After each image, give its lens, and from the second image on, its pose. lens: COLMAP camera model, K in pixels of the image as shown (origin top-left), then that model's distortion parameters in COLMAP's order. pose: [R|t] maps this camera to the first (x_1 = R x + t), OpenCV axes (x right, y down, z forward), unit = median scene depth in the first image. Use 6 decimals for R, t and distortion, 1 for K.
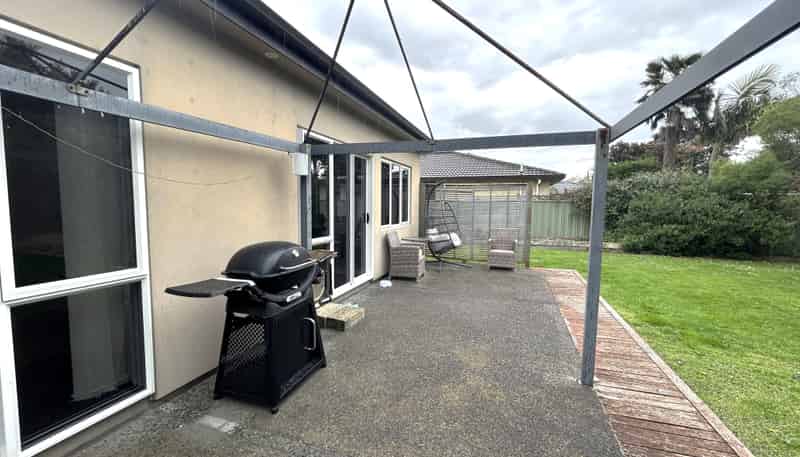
lens RADIAL K [[323.6, 0, 399.5], [0, 323.6, 228.6], [0, 0, 1]] dist [0.000199, -0.000035]
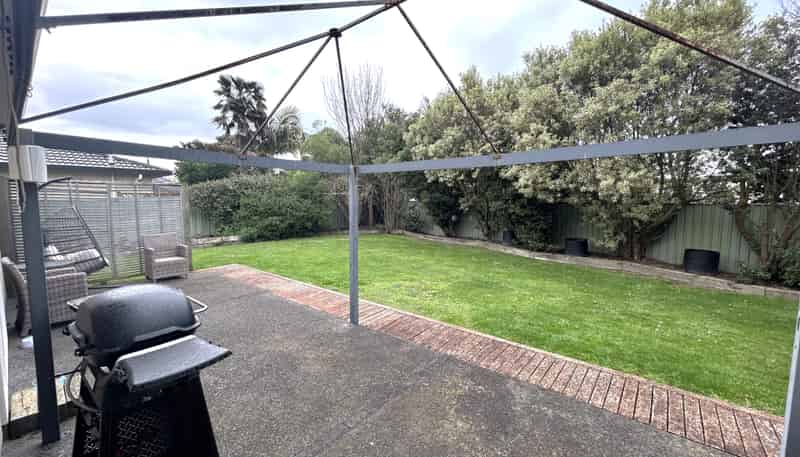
lens RADIAL K [[323.6, 0, 401.9], [0, 323.6, 226.8], [0, 0, 1]] dist [0.000199, -0.000035]
pose [[0.344344, -0.093448, 0.934181, -0.213325], [0.078444, 0.994418, 0.070558, -0.023685], [-0.935561, 0.048985, 0.349752, 0.053461]]
